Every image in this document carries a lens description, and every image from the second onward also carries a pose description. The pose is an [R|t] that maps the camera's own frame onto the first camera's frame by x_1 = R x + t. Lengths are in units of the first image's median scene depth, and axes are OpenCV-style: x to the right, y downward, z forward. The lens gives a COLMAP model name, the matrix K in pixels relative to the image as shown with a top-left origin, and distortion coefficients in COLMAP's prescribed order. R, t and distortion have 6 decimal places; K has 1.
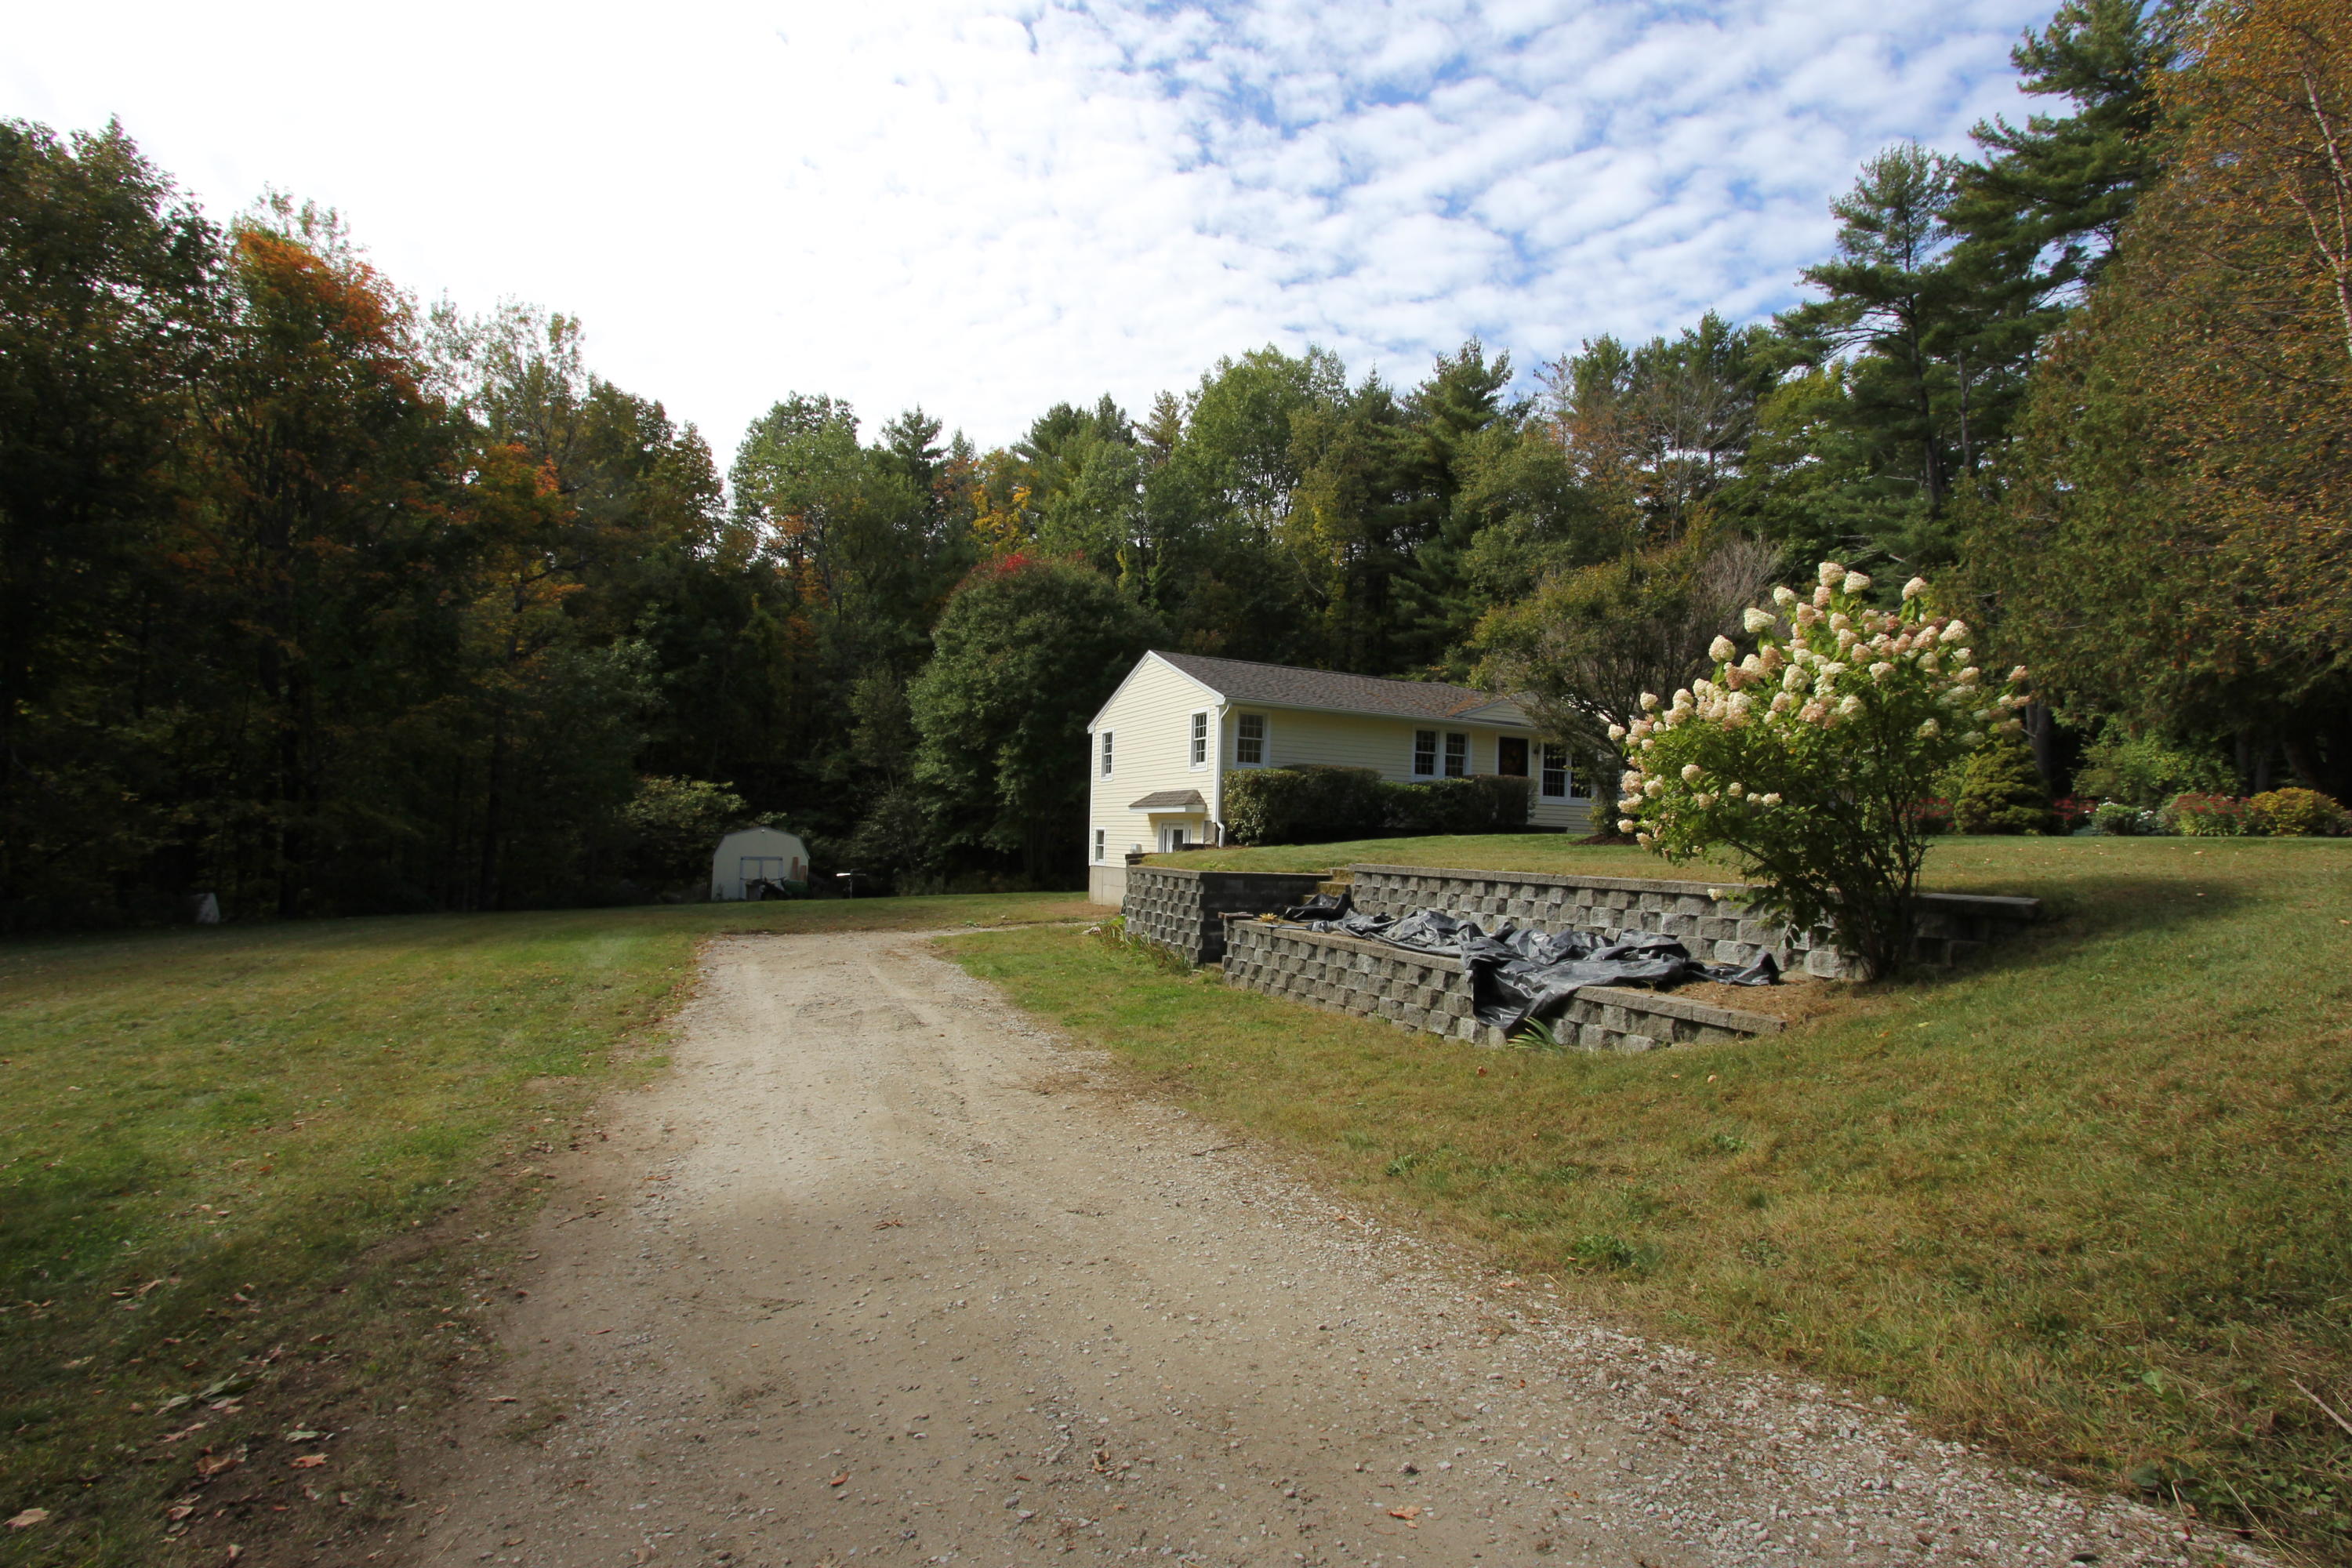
lens RADIAL K [[1114.5, 0, 1176.0], [0, 1114.5, 784.0], [0, 0, 1]] dist [0.000115, 0.000061]
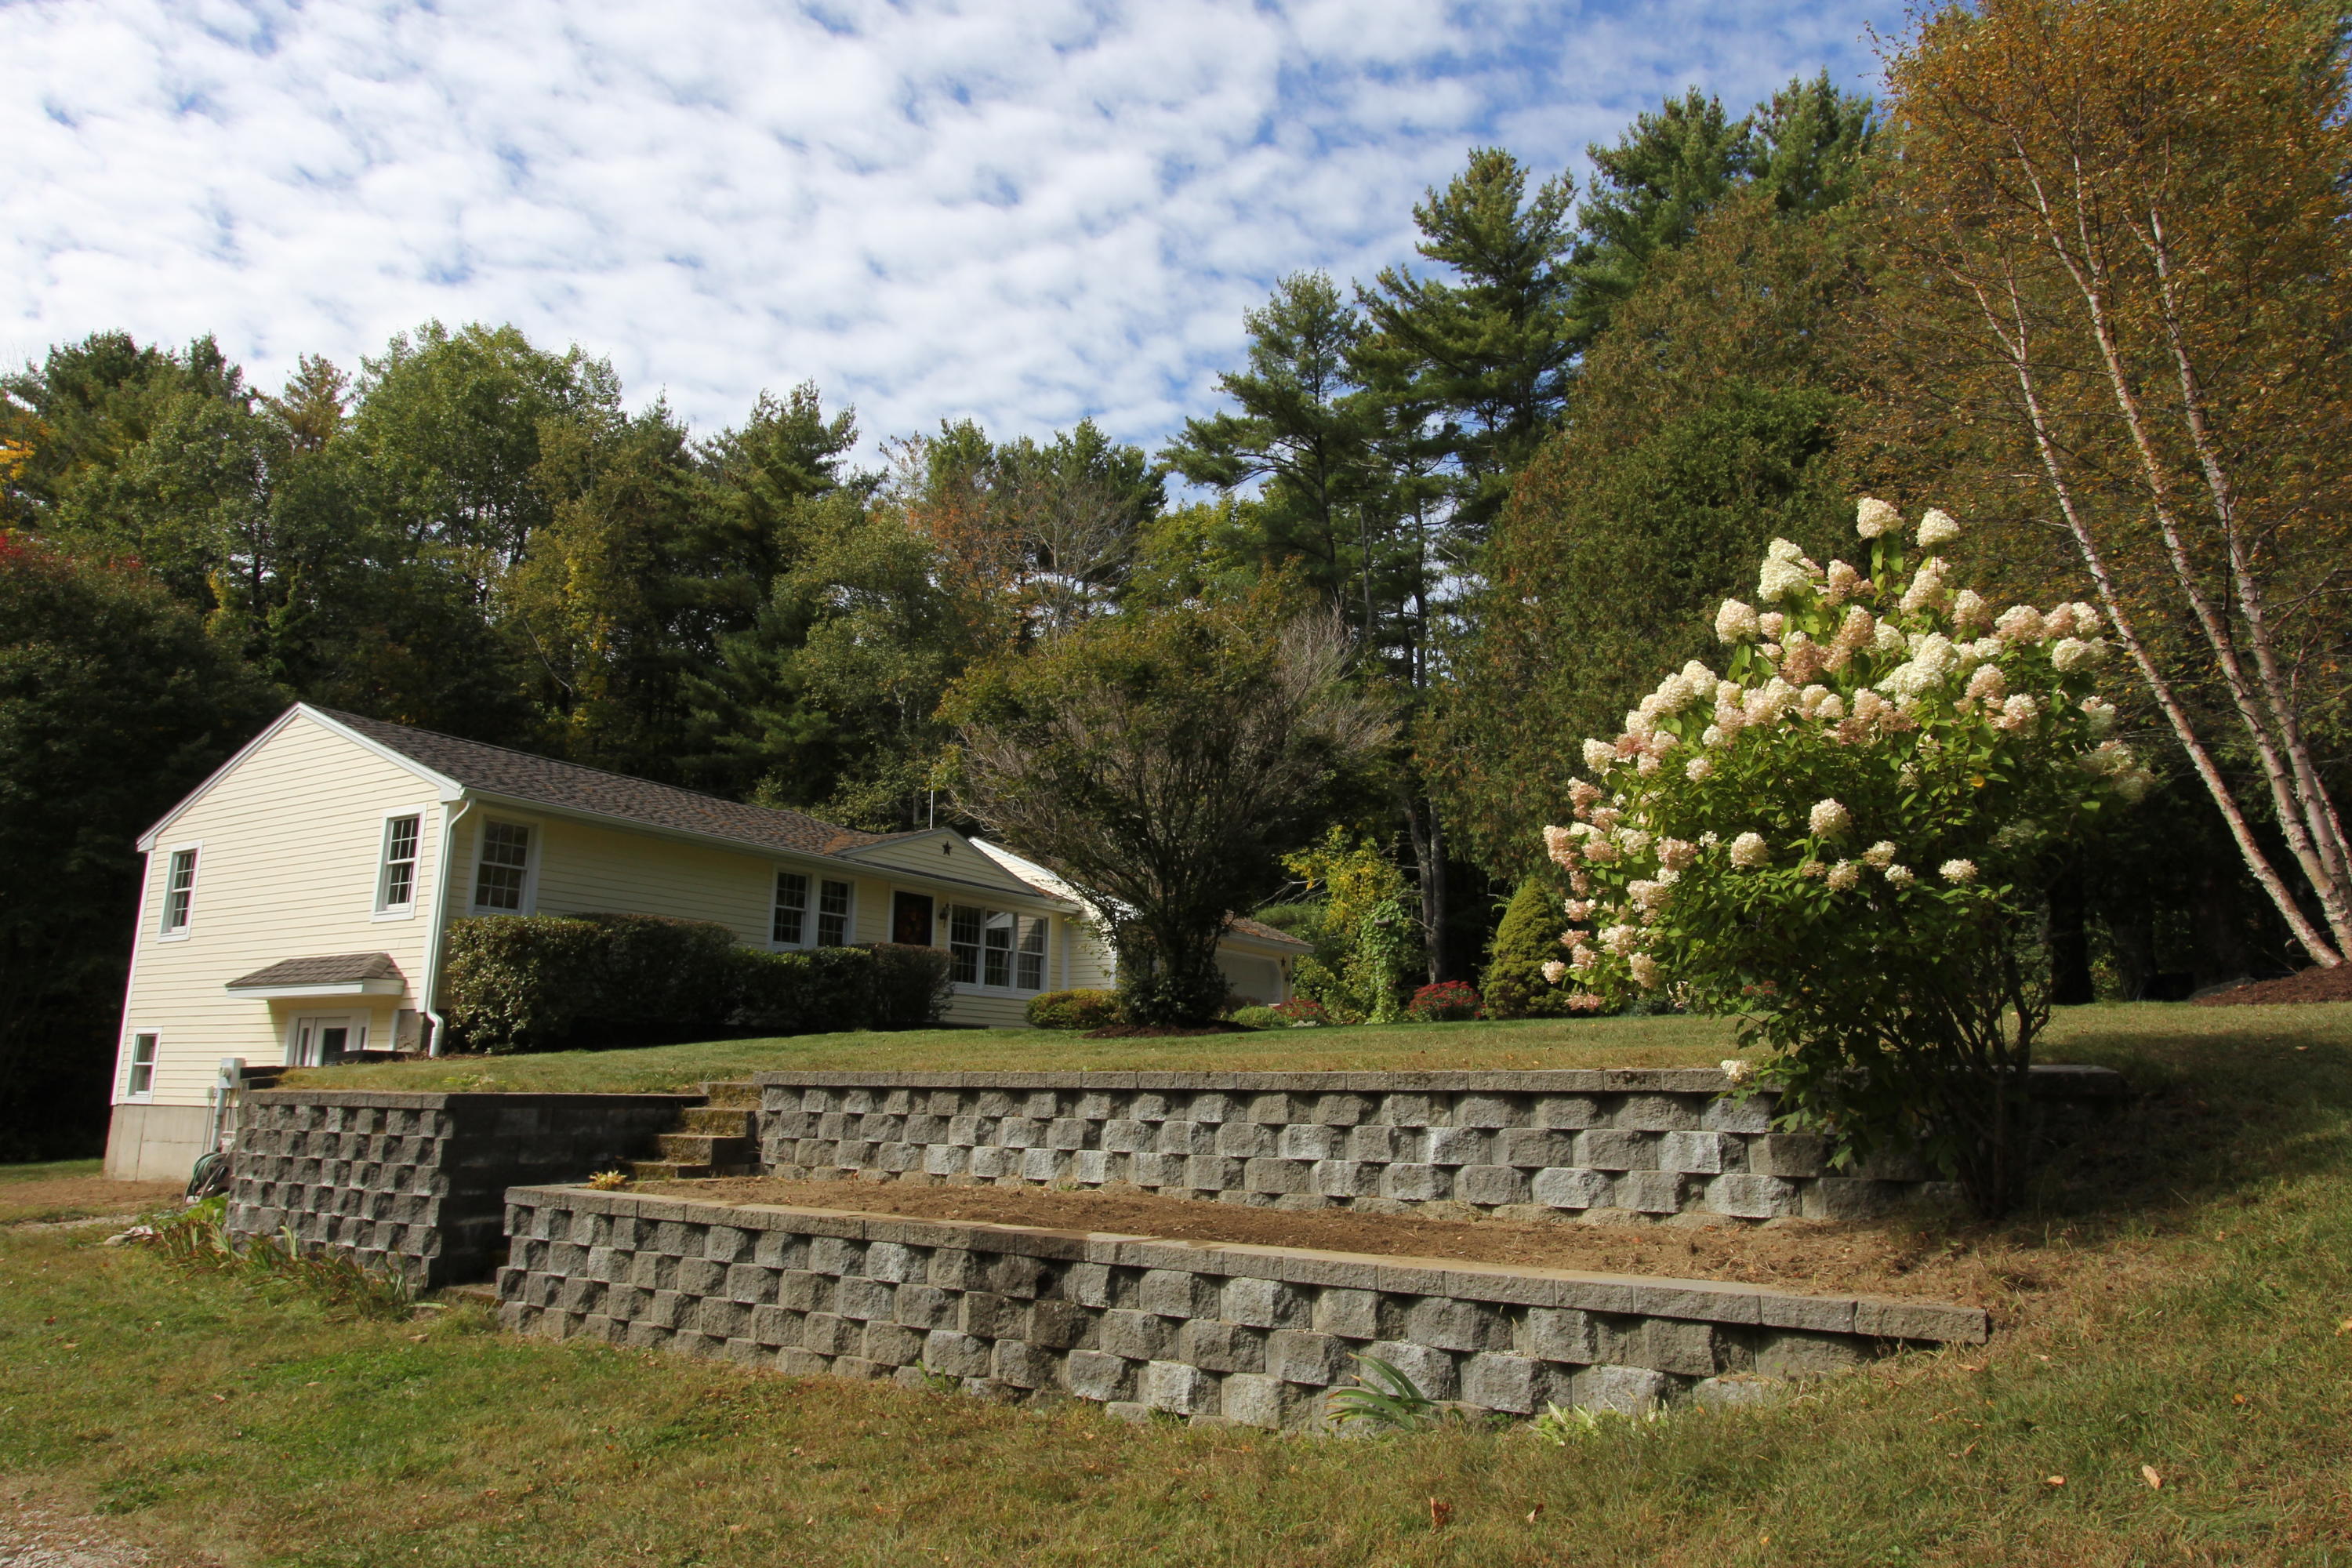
lens RADIAL K [[1451.1, 0, 1213.7], [0, 1451.1, 787.6], [0, 0, 1]] dist [-0.022688, 0.018512]
pose [[0.832868, 0.089384, 0.546207, -0.032197], [-0.011641, 0.989484, -0.144173, 0.019085], [-0.553350, 0.113719, 0.825150, 0.157694]]
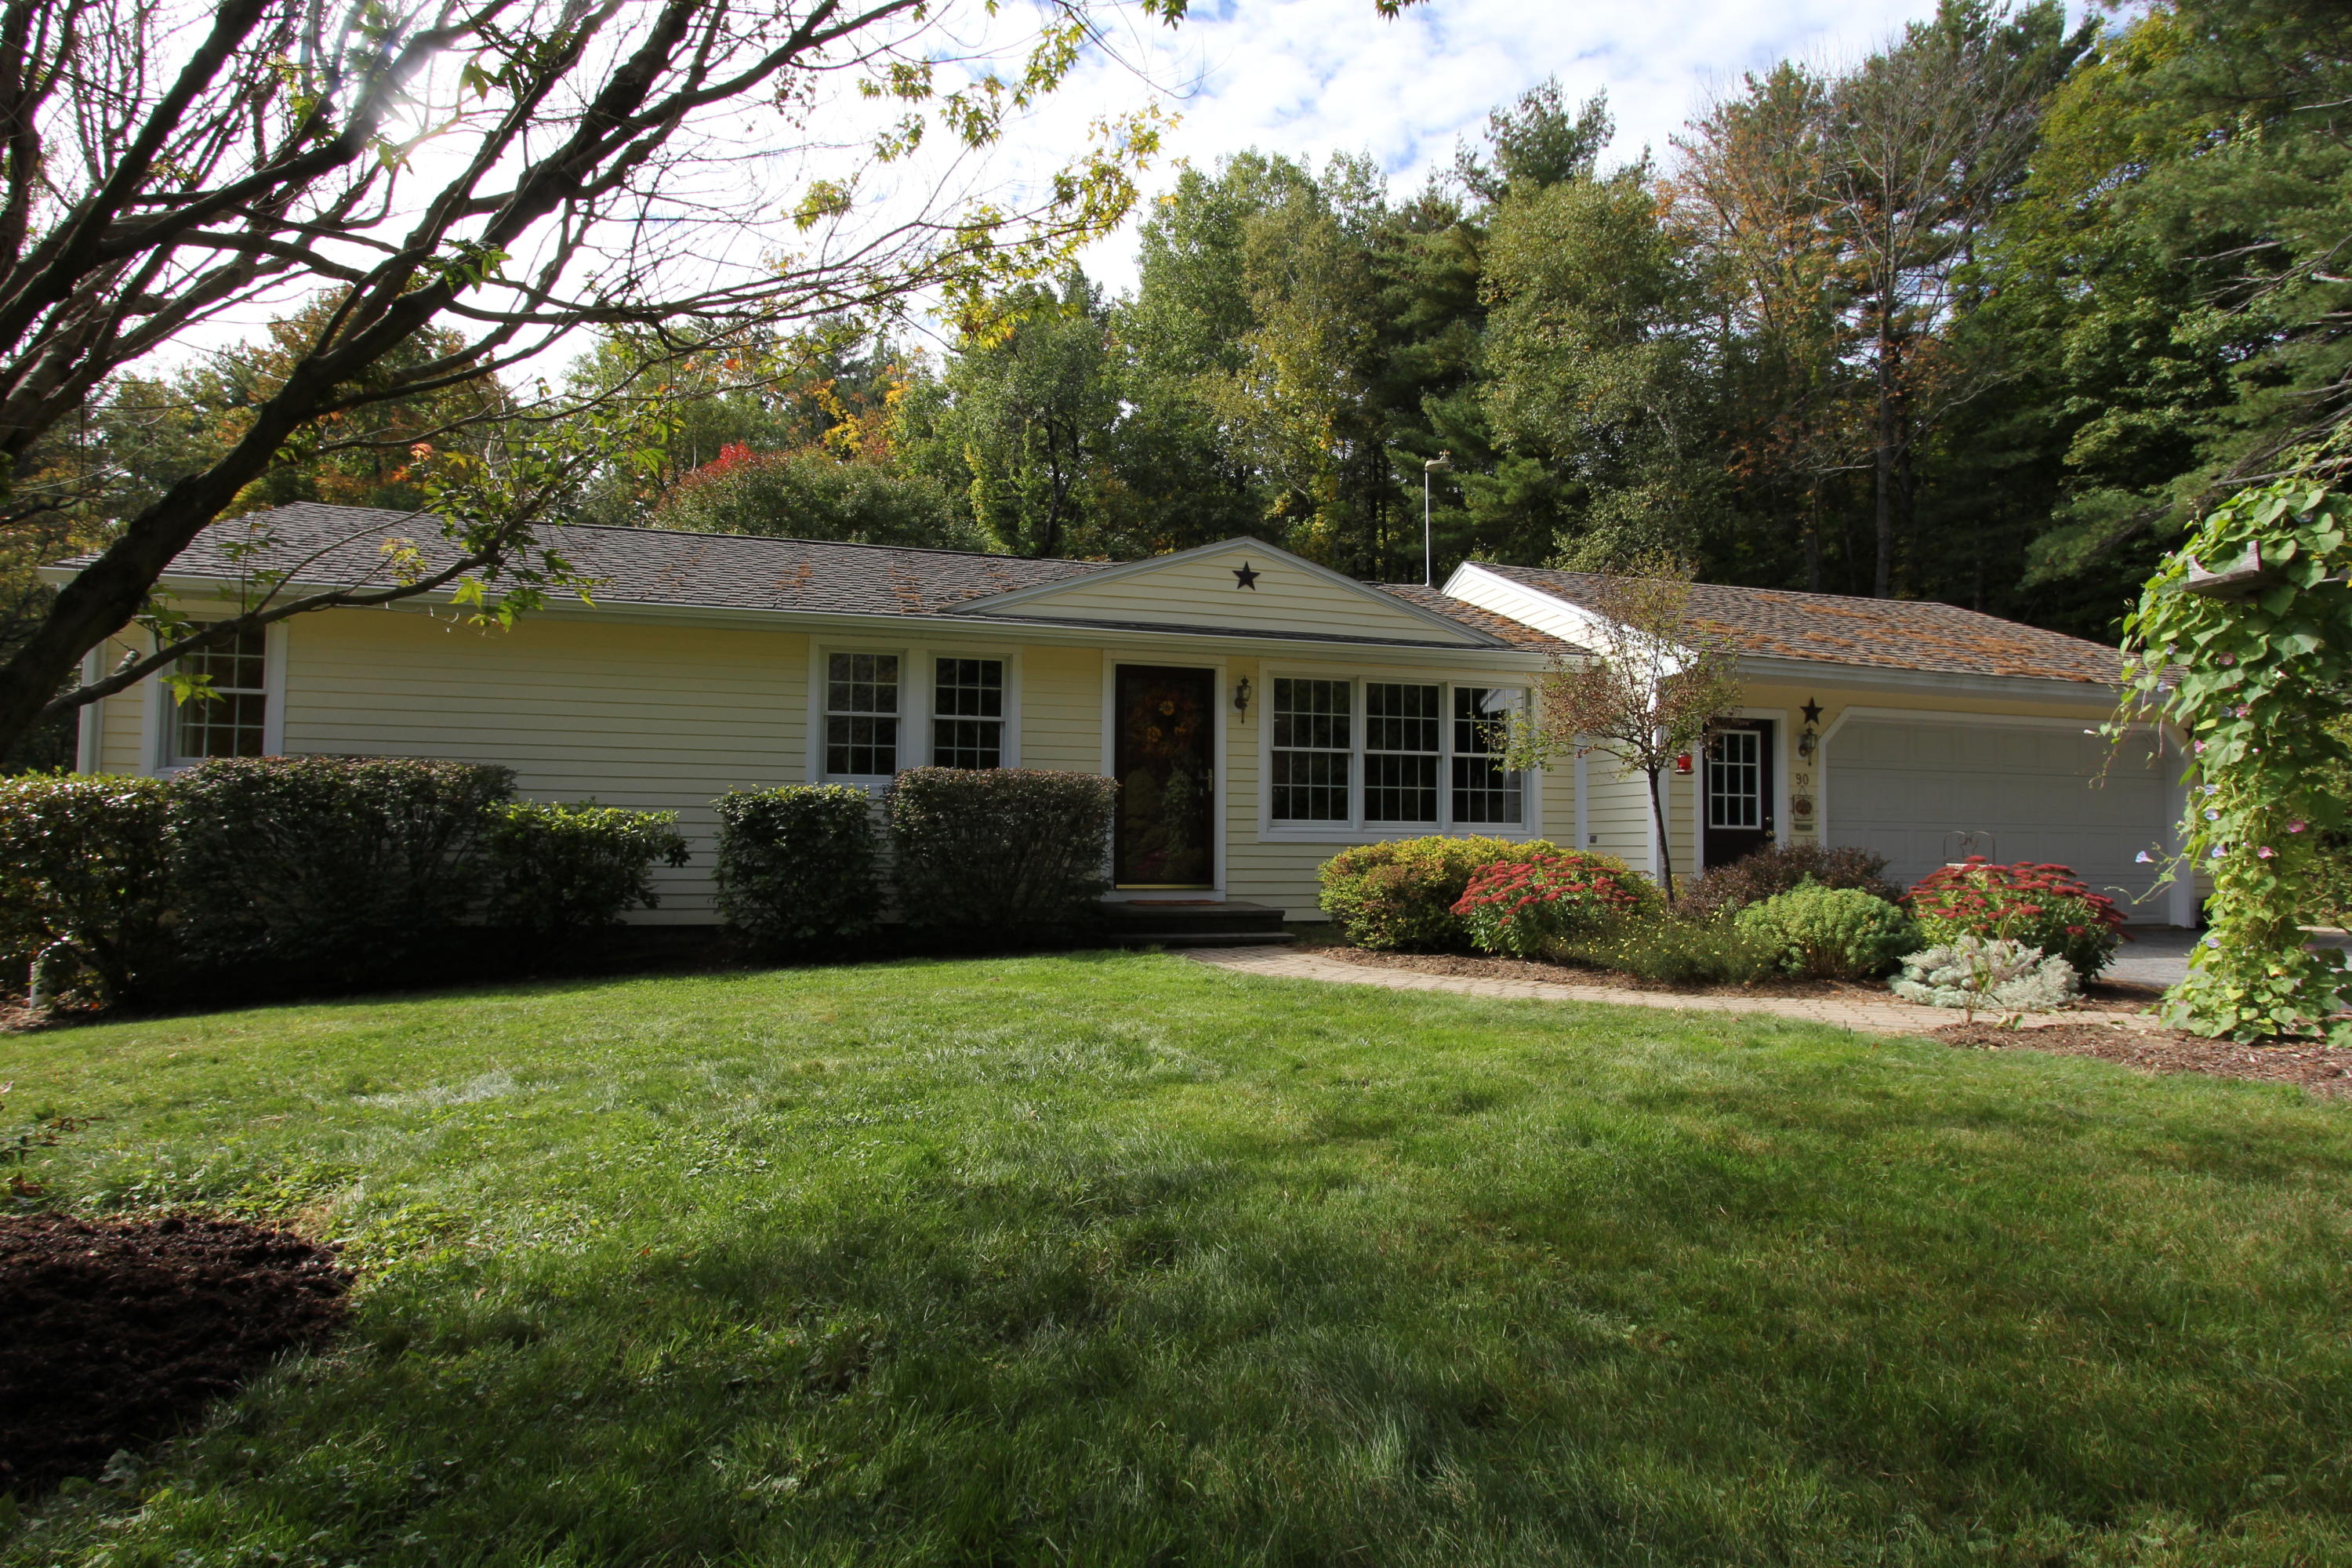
lens RADIAL K [[1233.7, 0, 1176.0], [0, 1233.7, 784.0], [0, 0, 1]] dist [-0.002442, -0.000703]
pose [[0.982810, -0.031944, -0.181834, 0.369448], [0.030838, 0.999485, -0.008906, 0.001203], [0.182025, 0.003146, 0.983289, 0.580436]]
